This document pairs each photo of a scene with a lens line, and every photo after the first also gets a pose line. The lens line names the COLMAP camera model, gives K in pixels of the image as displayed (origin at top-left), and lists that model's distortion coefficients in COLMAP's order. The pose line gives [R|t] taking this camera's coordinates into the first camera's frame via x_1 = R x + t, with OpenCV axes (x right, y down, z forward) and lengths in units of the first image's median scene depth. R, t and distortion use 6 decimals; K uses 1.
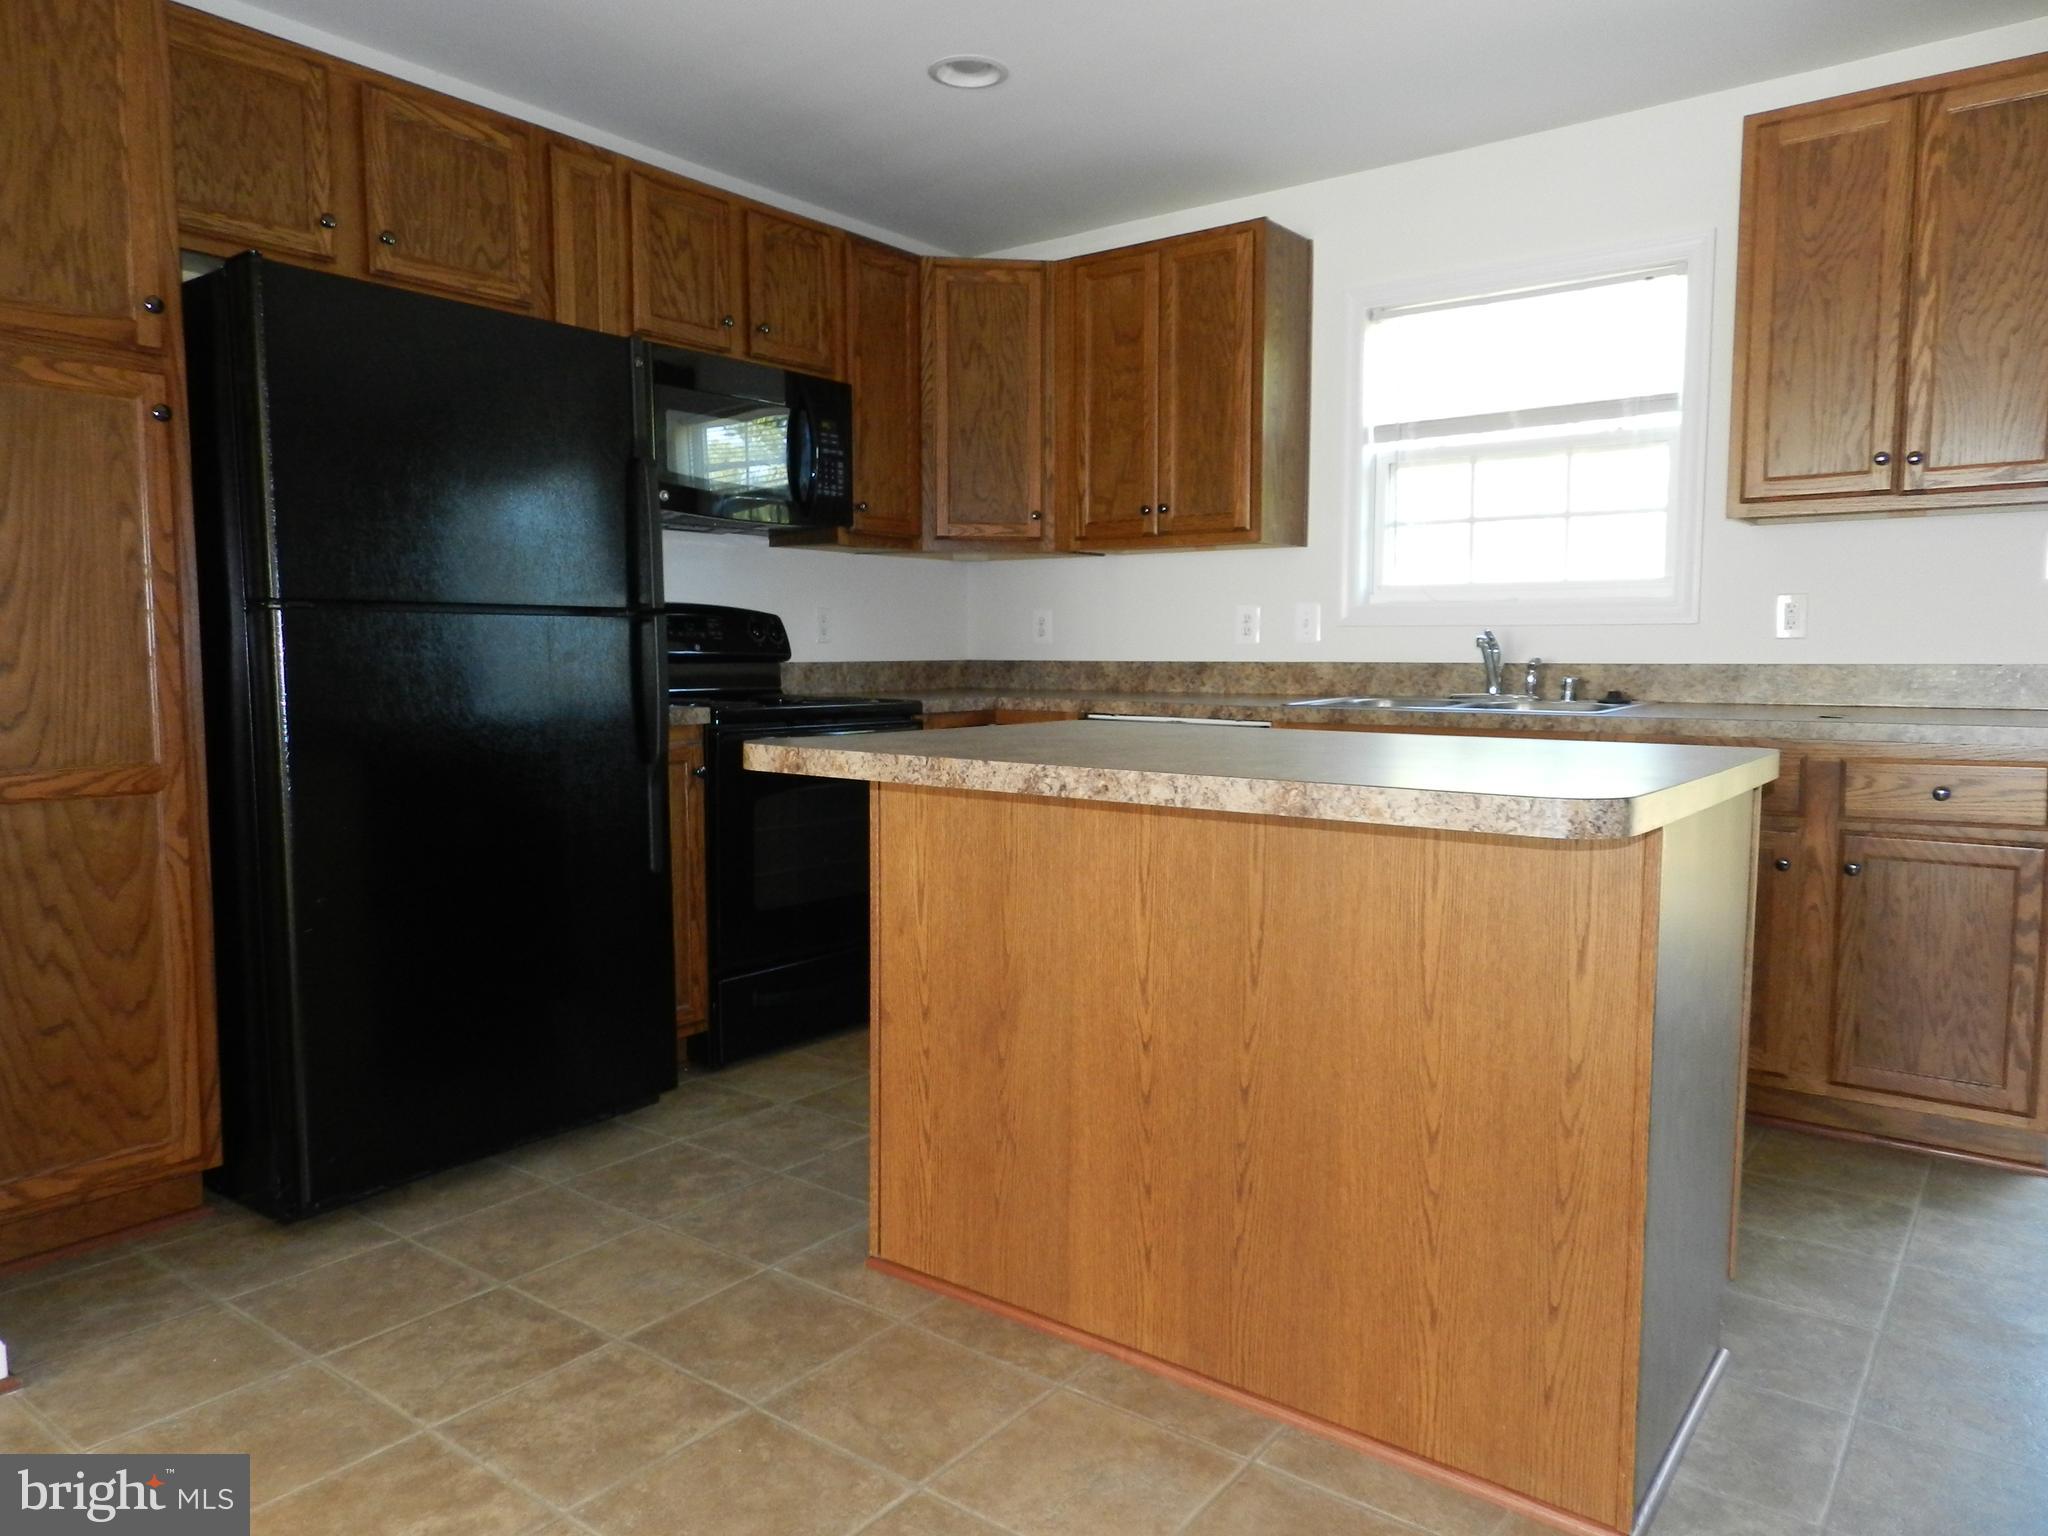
lens RADIAL K [[1377.9, 0, 1024.0], [0, 1377.9, 768.0], [0, 0, 1]] dist [-0.000917, -0.002194]
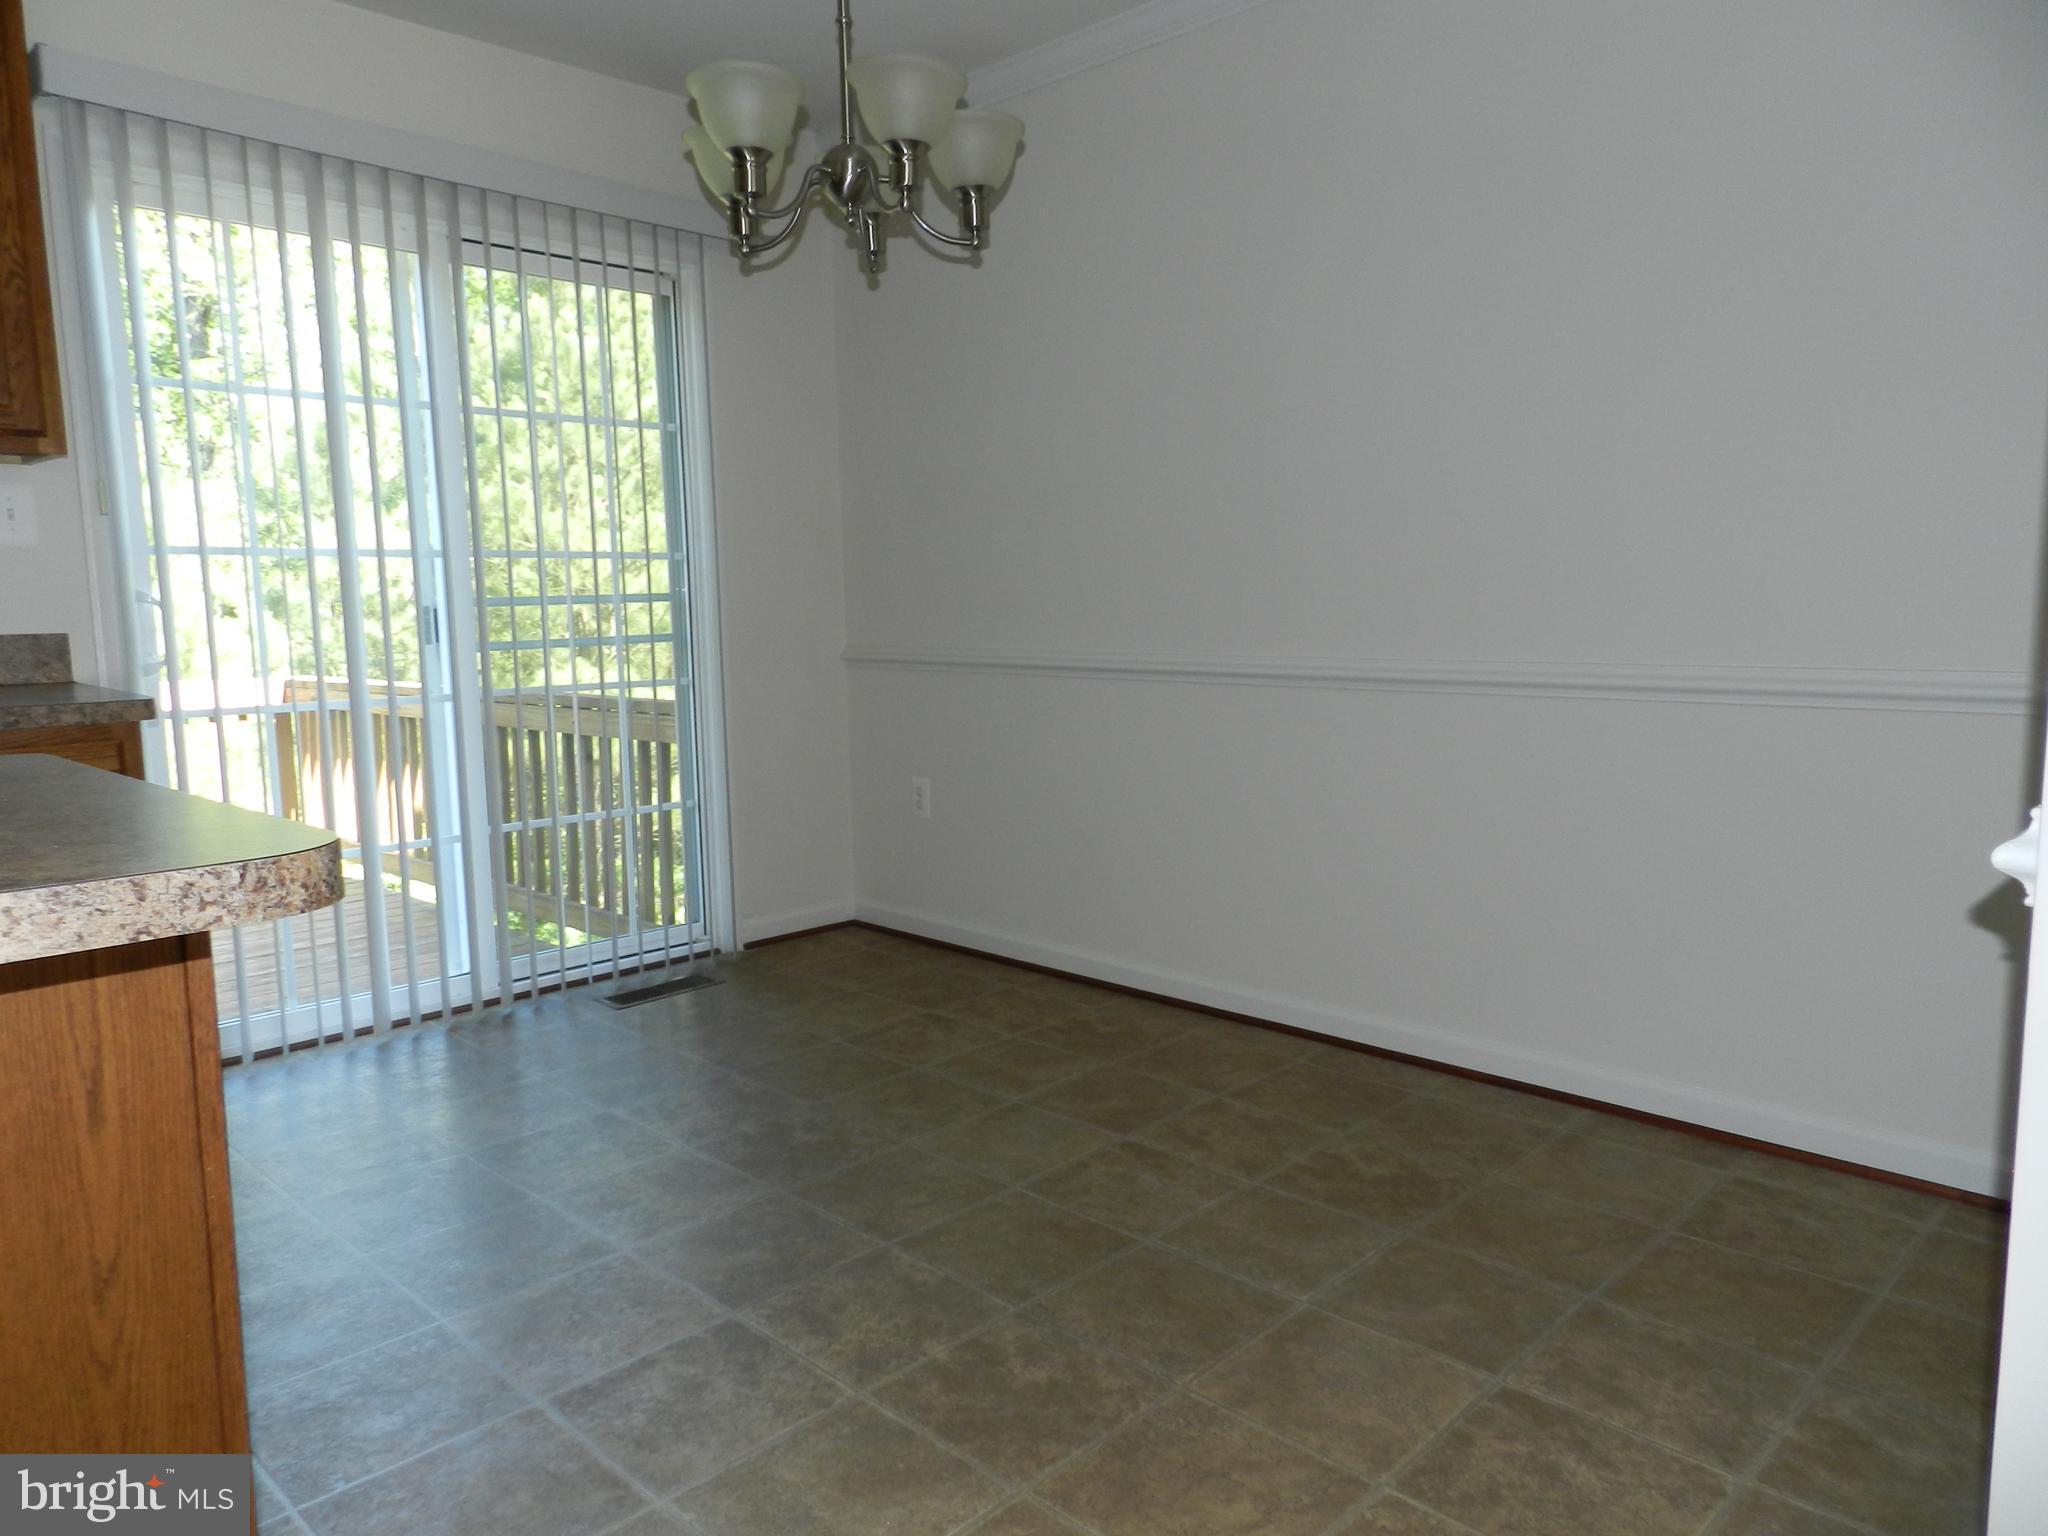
lens RADIAL K [[1377.9, 0, 1024.0], [0, 1377.9, 768.0], [0, 0, 1]] dist [-0.000917, -0.002194]
pose [[0.129553, -0.125369, 0.983615, -0.150617], [0.100892, 0.988493, 0.112702, -0.044367], [-0.986426, 0.084638, 0.140711, 0.470654]]
